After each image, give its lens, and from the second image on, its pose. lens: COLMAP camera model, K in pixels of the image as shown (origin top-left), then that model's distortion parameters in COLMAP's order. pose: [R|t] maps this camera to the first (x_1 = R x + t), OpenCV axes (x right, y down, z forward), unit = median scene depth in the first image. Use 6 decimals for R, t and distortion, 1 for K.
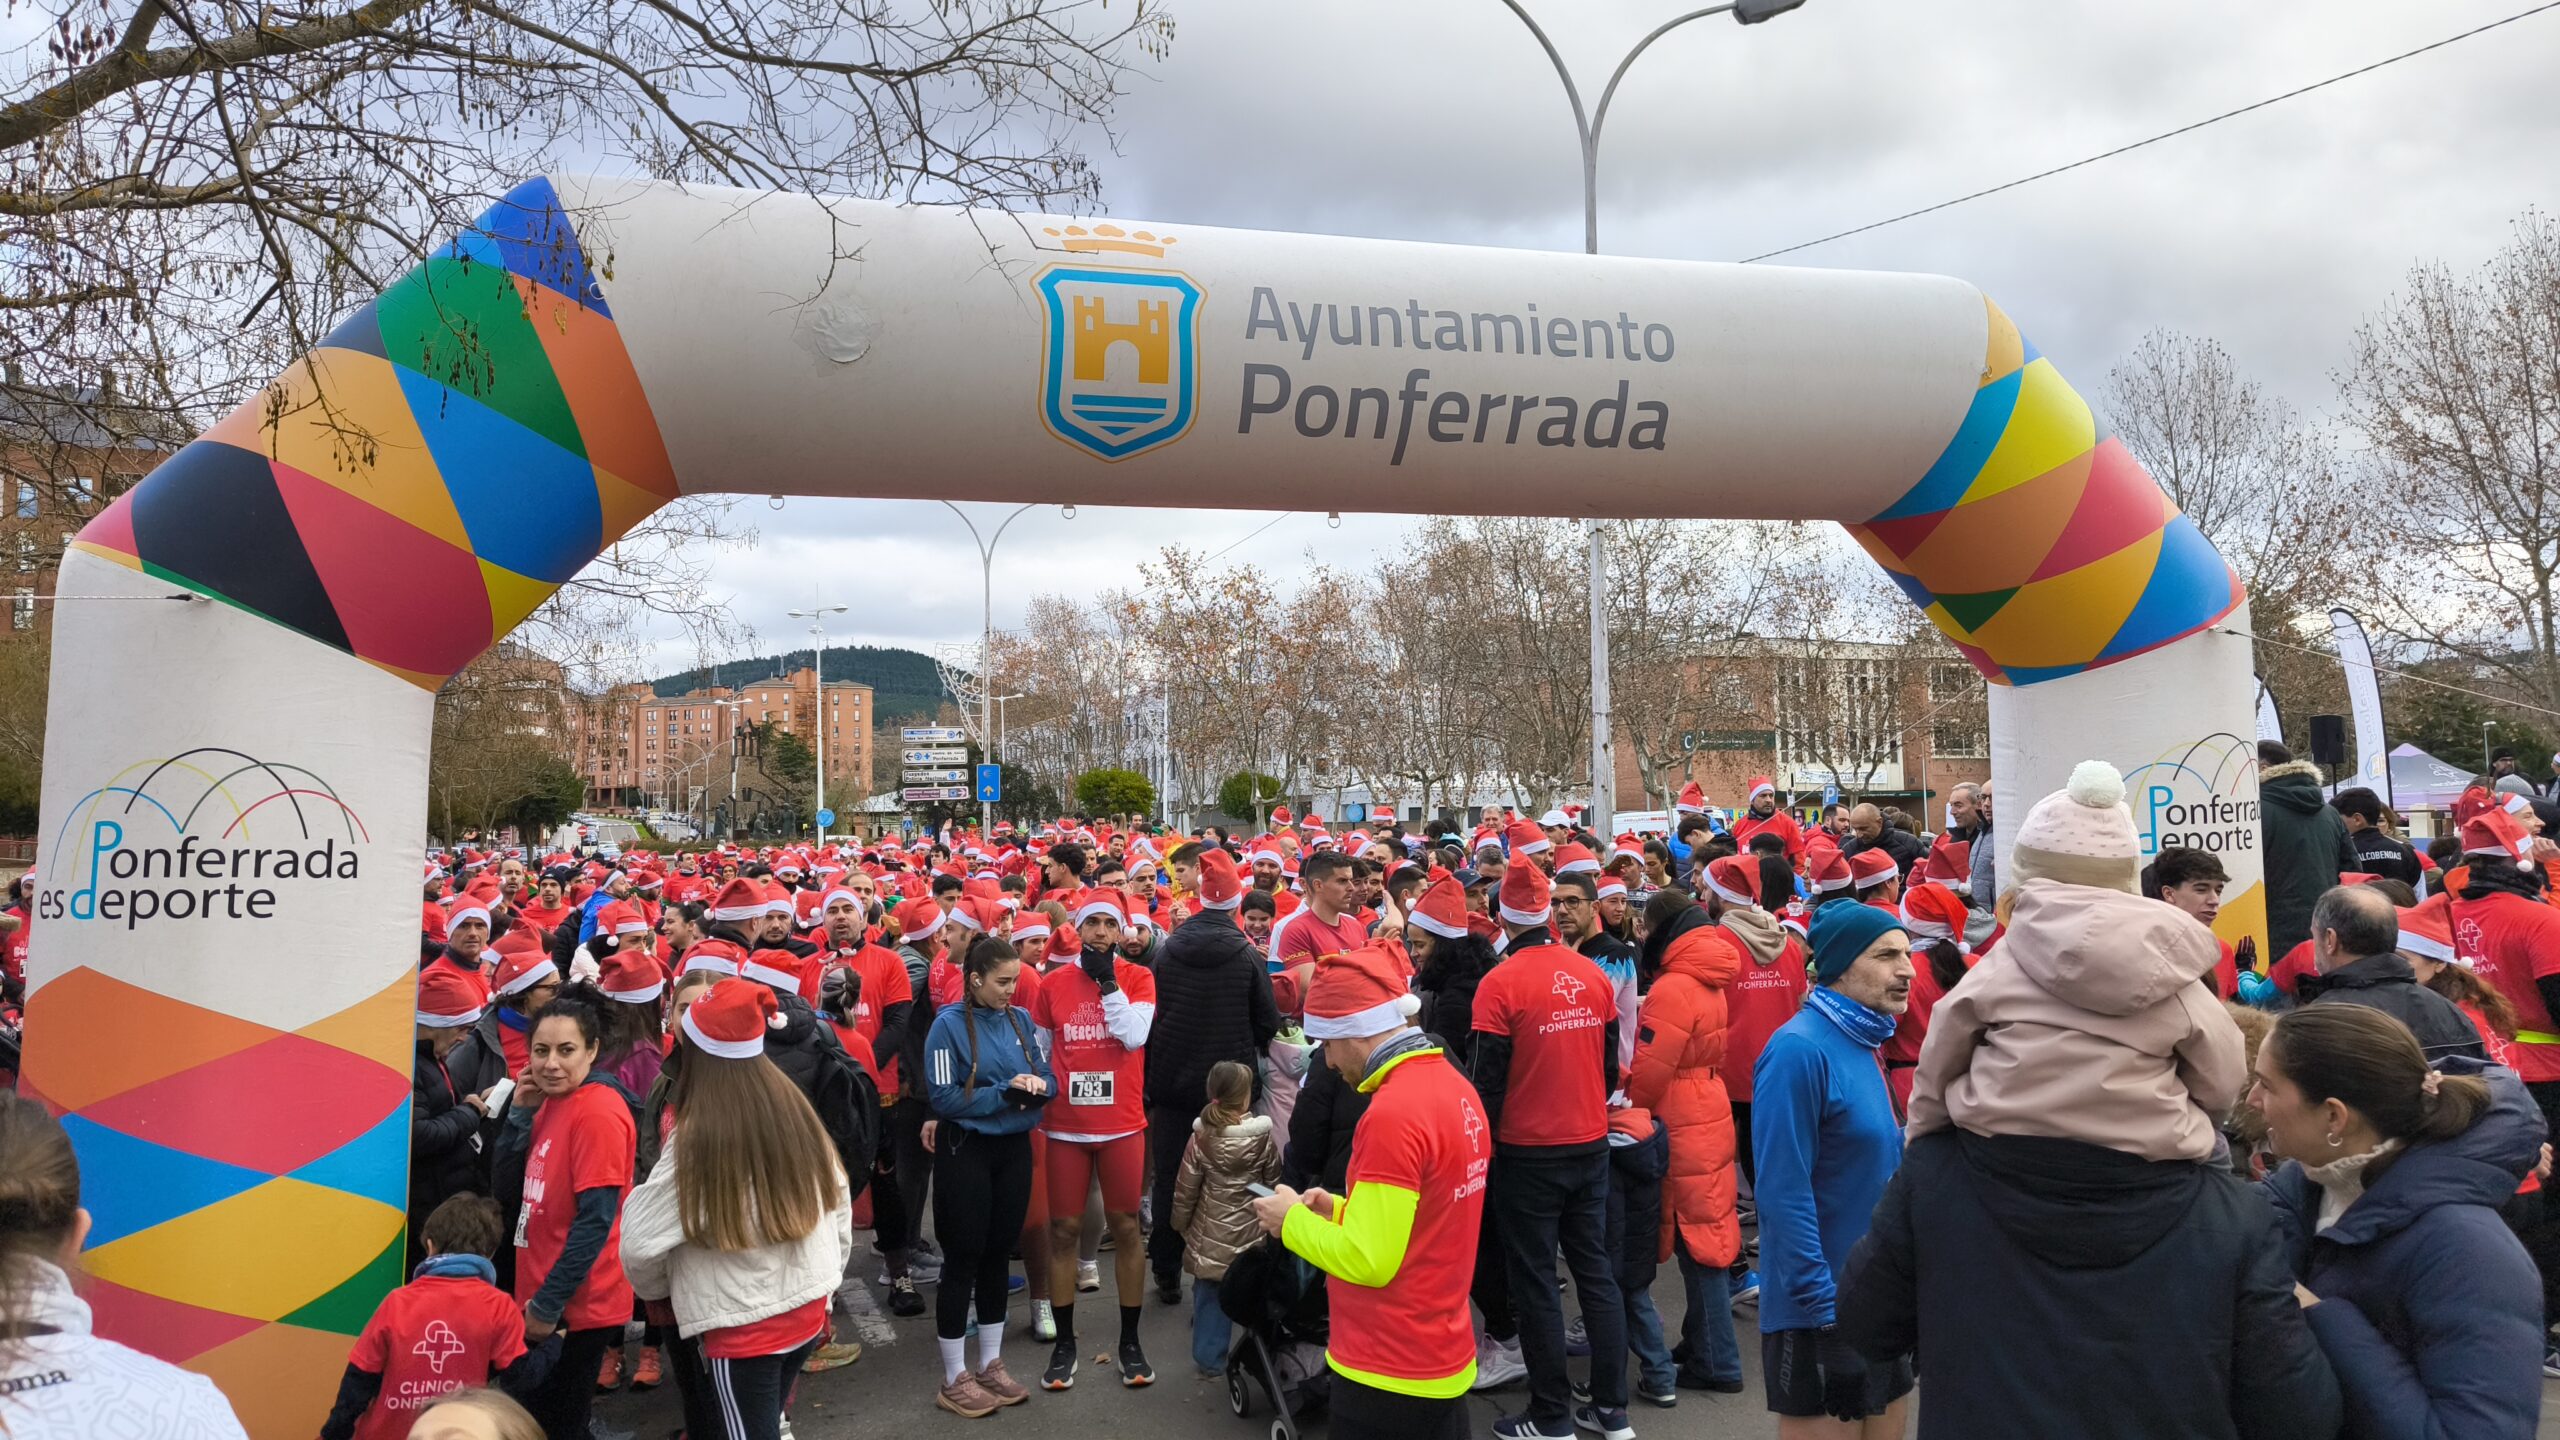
lens RADIAL K [[1798.6, 0, 1266.9], [0, 1798.6, 717.5], [0, 0, 1]] dist [0.064623, -0.048346]
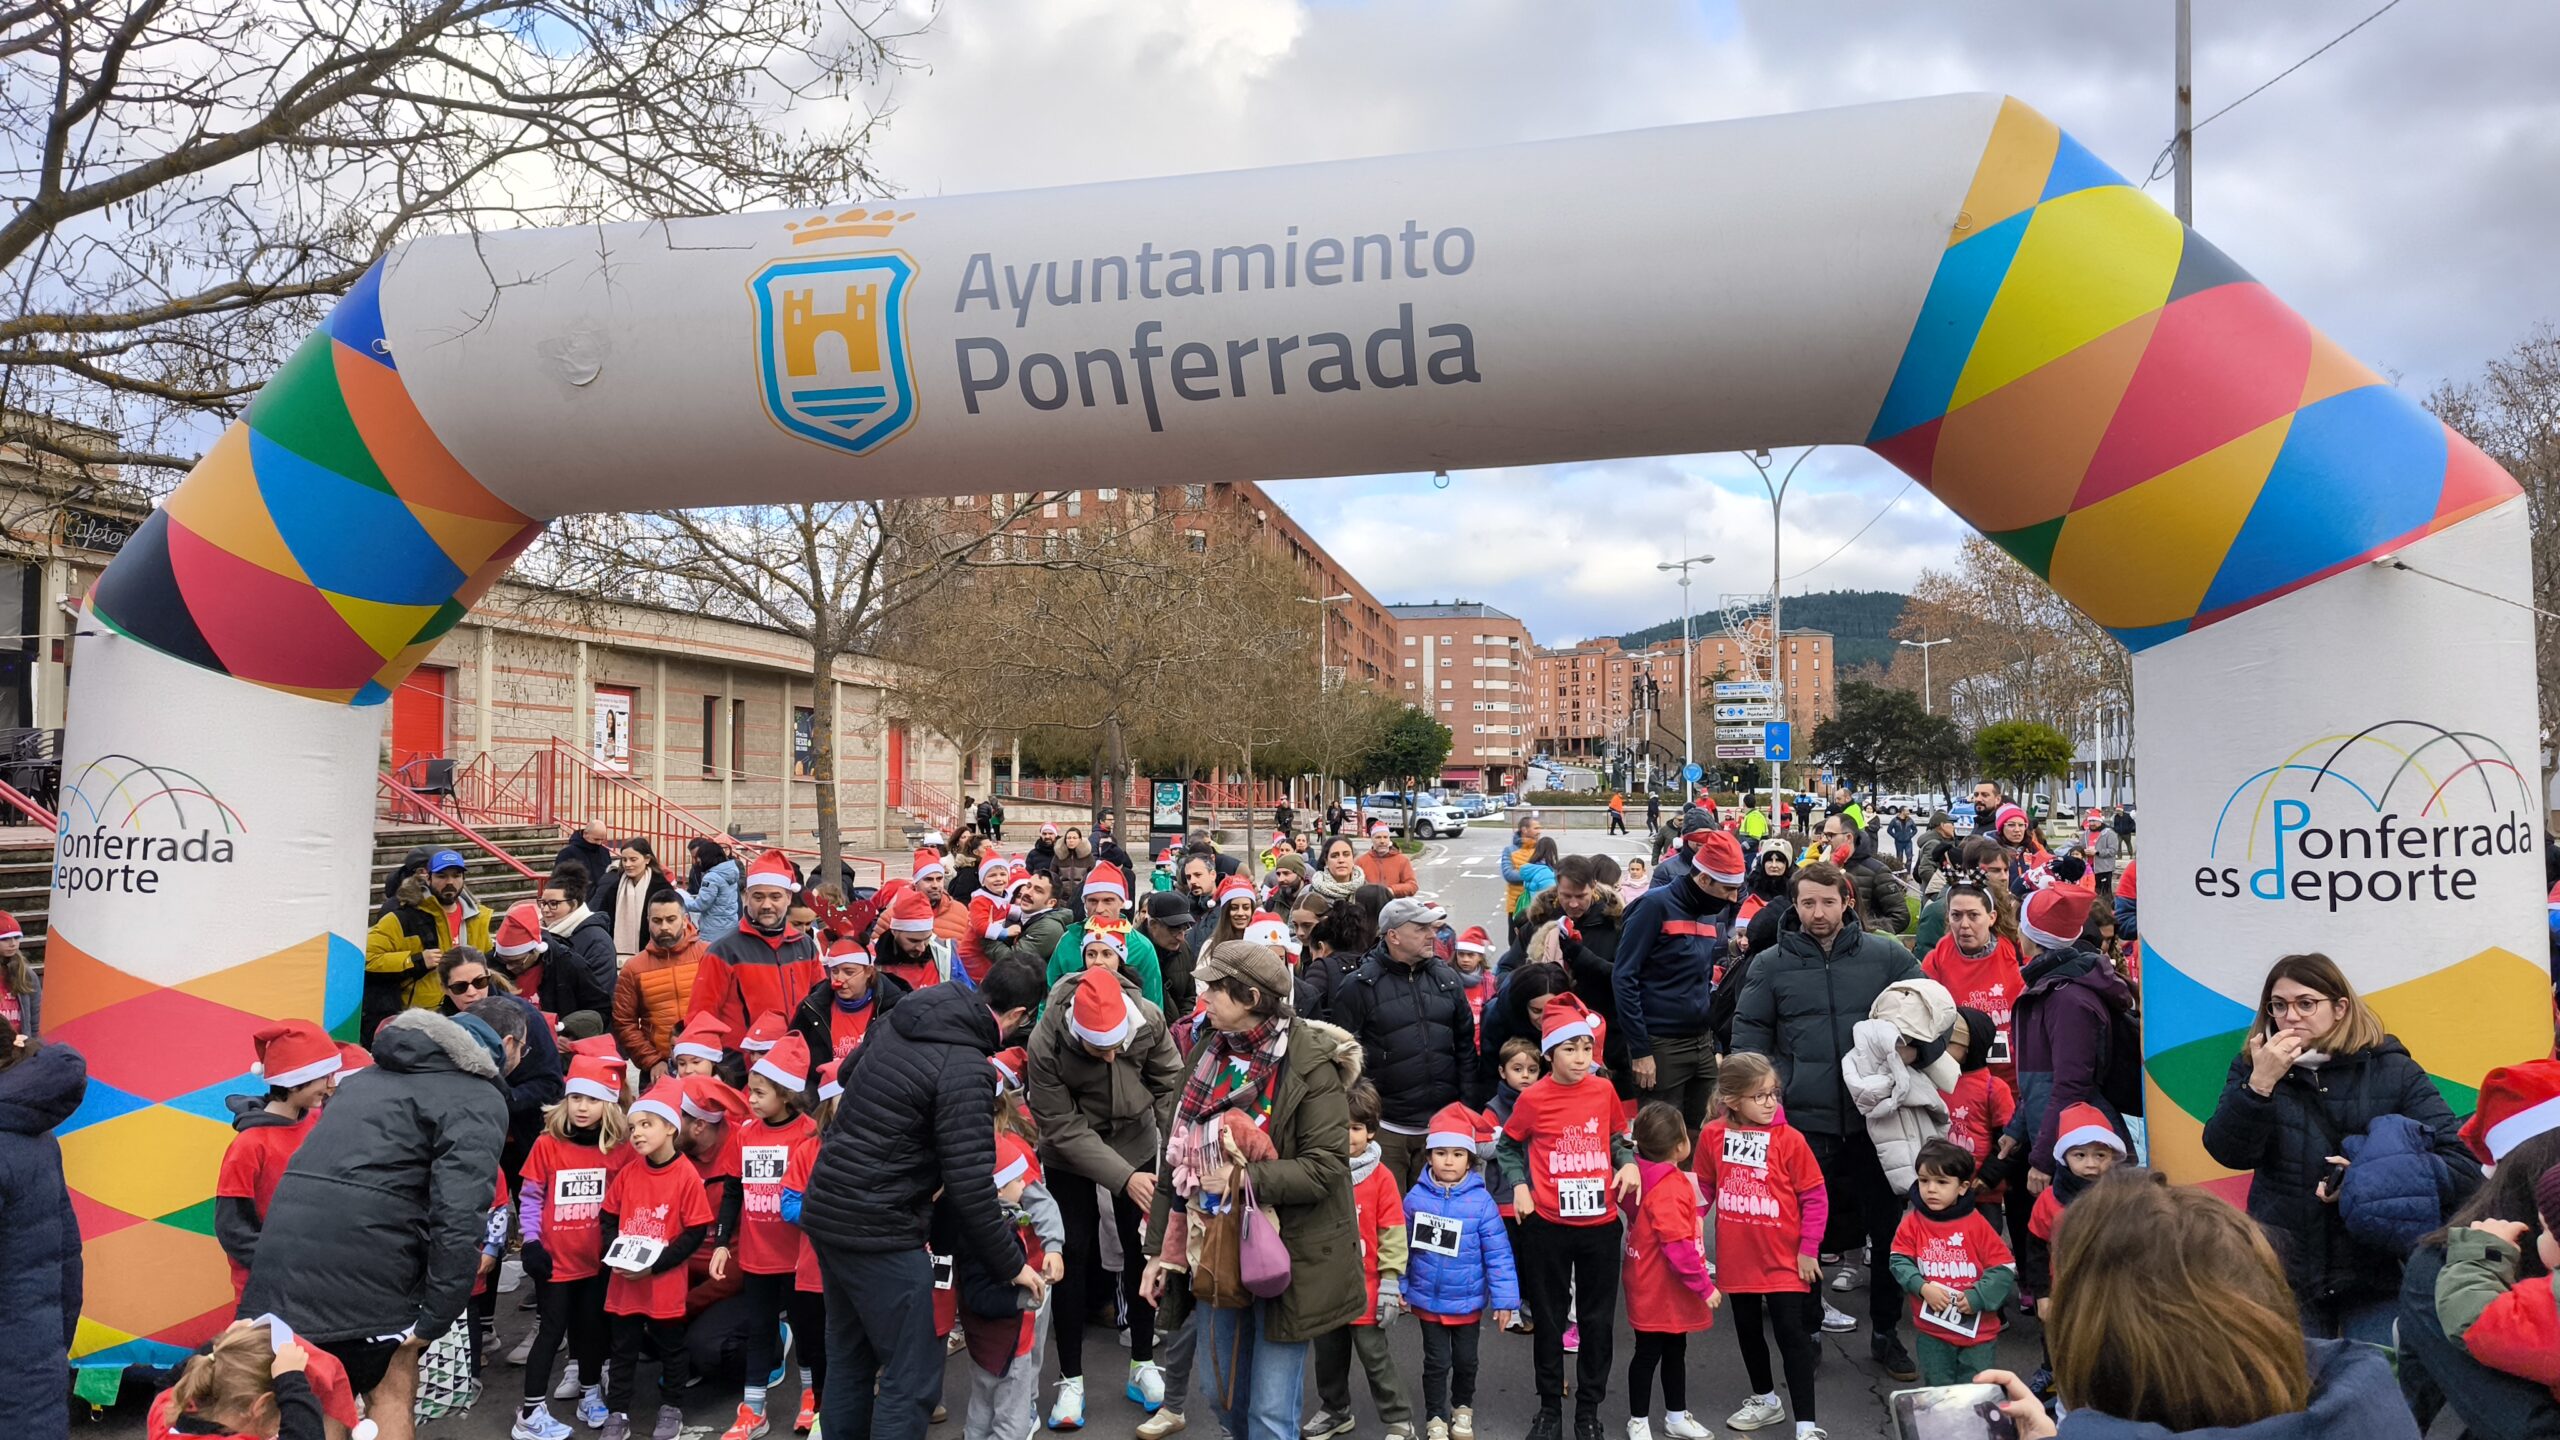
lens RADIAL K [[1798.6, 0, 1266.9], [0, 1798.6, 717.5], [0, 0, 1]] dist [0.064623, -0.048346]
pose [[0.863513, -0.005961, -0.504291, 0.569001], [0.020060, 0.999545, 0.022535, -0.017854], [0.503927, -0.029576, 0.863240, 0.256262]]
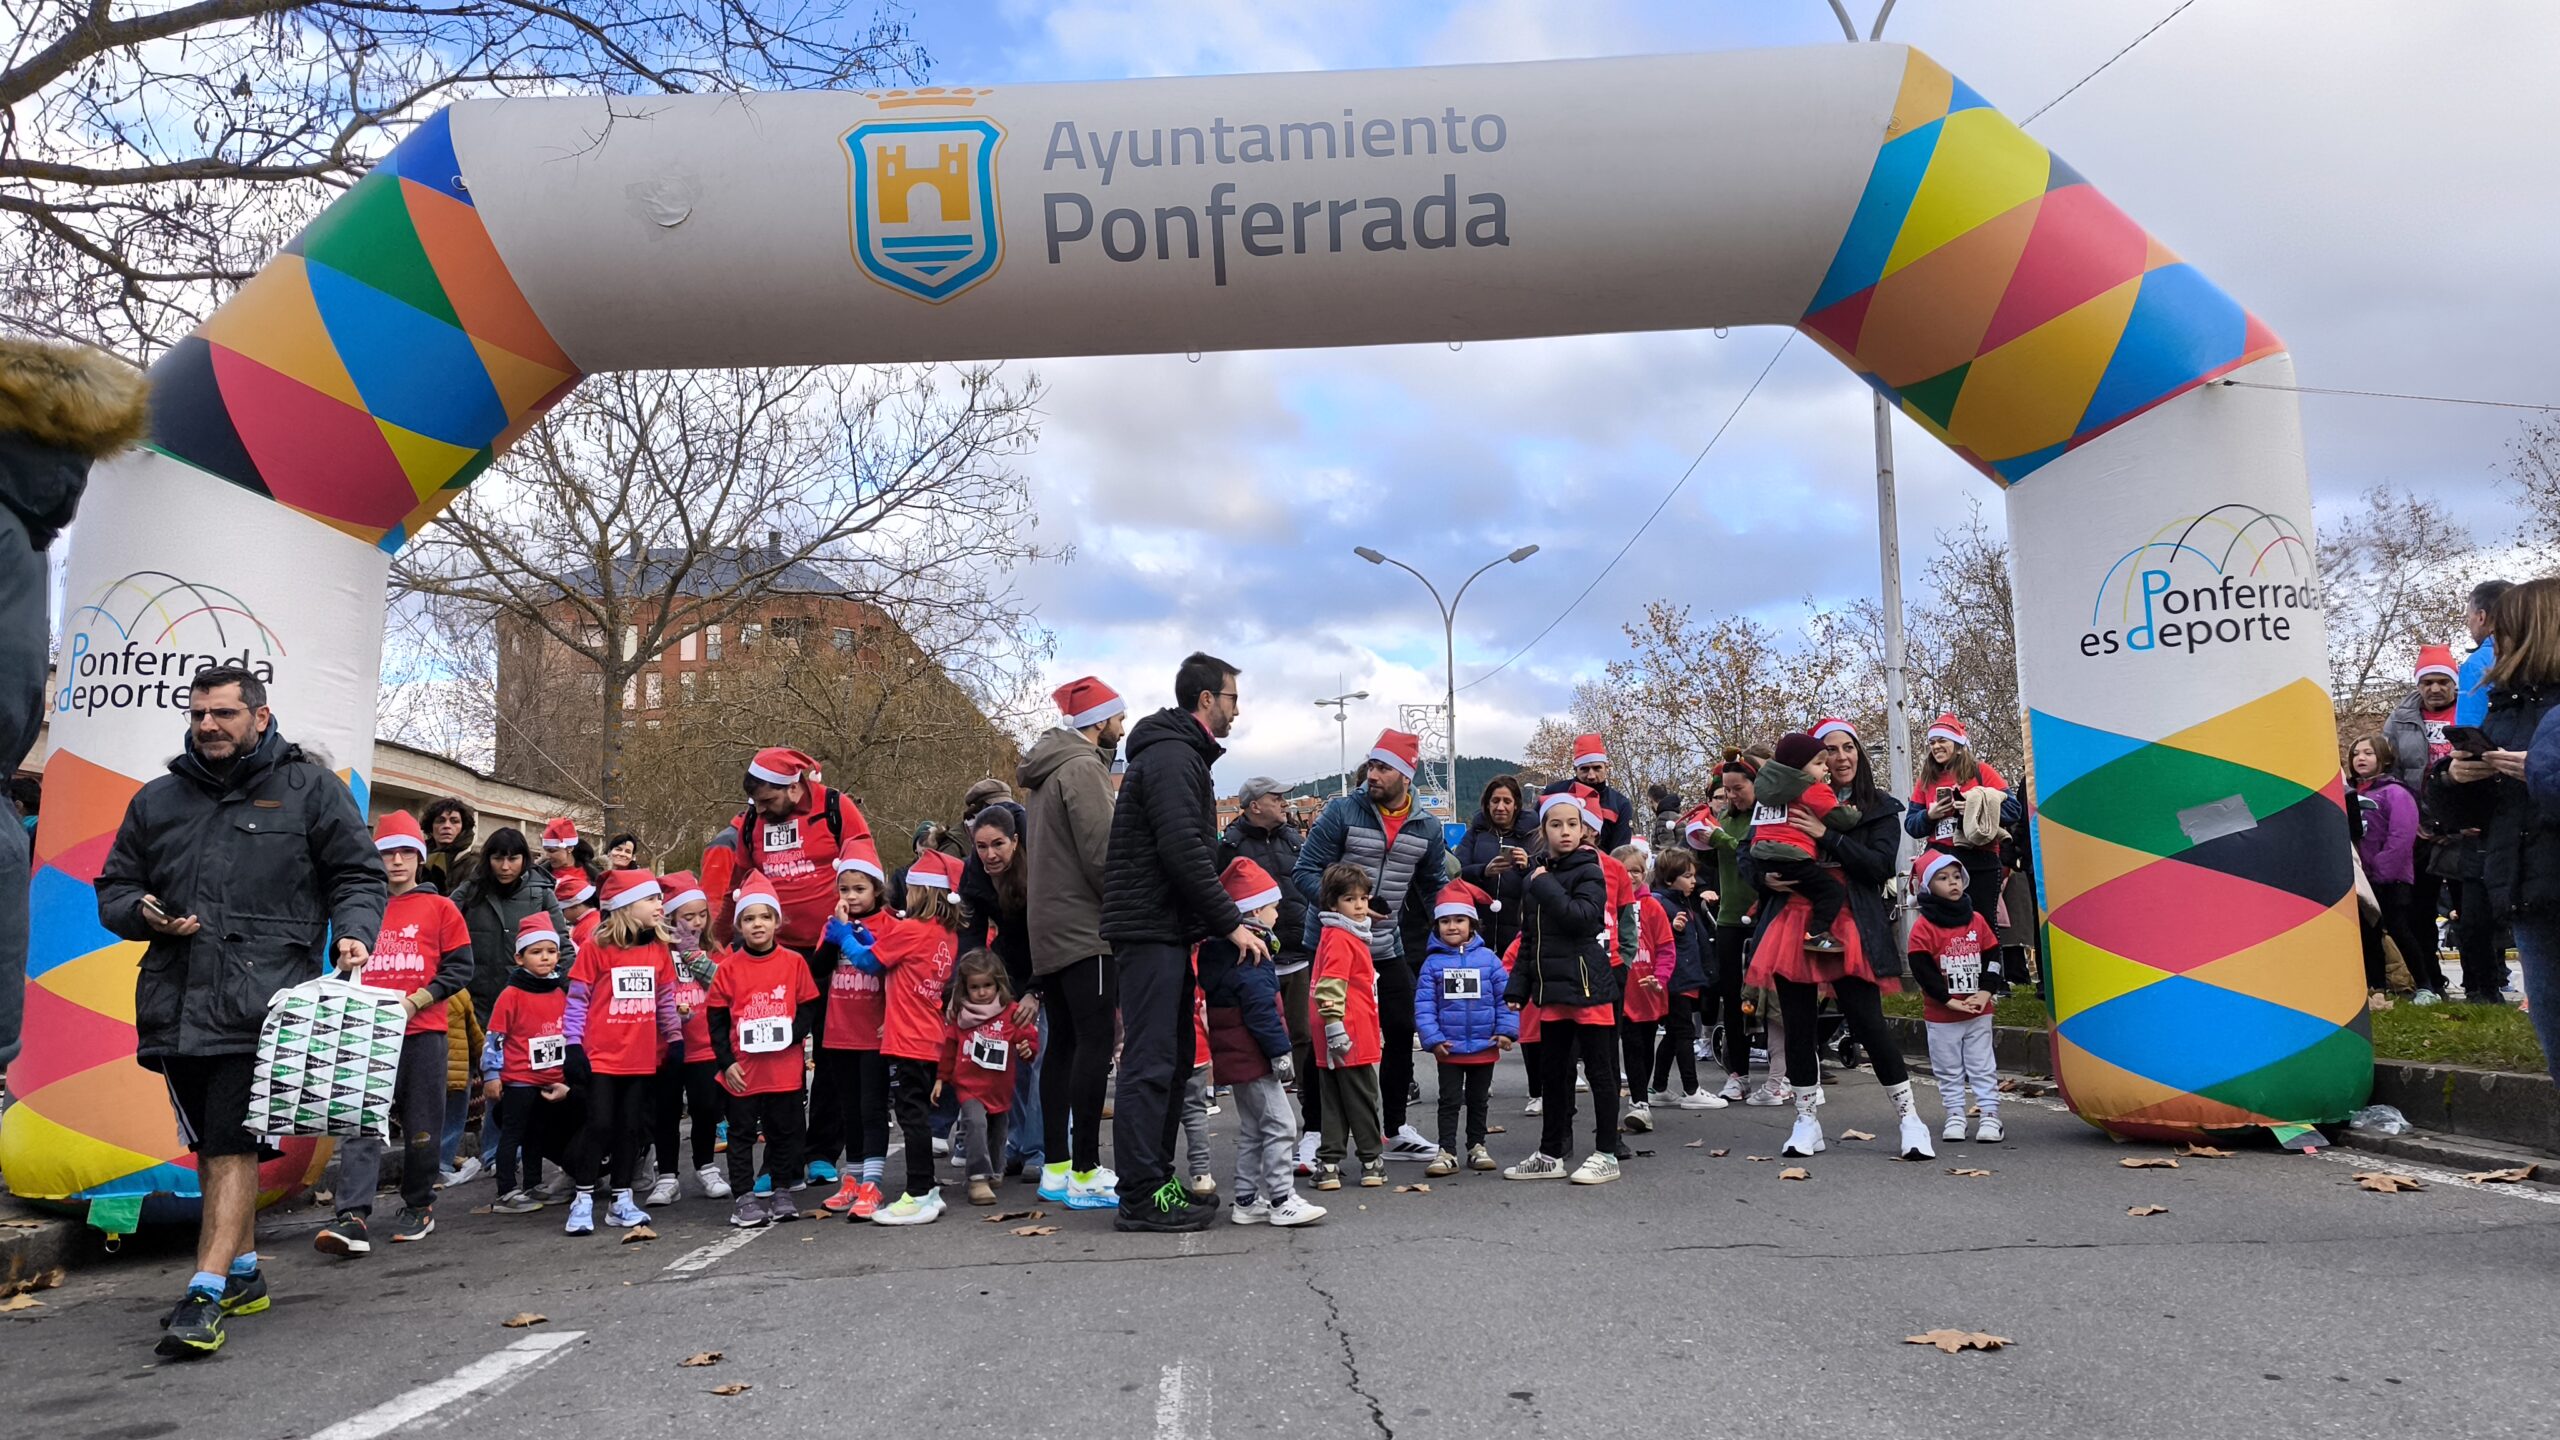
lens RADIAL K [[1800.8, 0, 1284.4], [0, 1800.8, 712.5], [0, 0, 1]] dist [0.064894, -0.029655]
pose [[0.950308, -0.049597, -0.307335, 0.407202], [0.030944, 0.997388, -0.065273, 0.167321], [0.309769, 0.052520, 0.949360, 0.061037]]
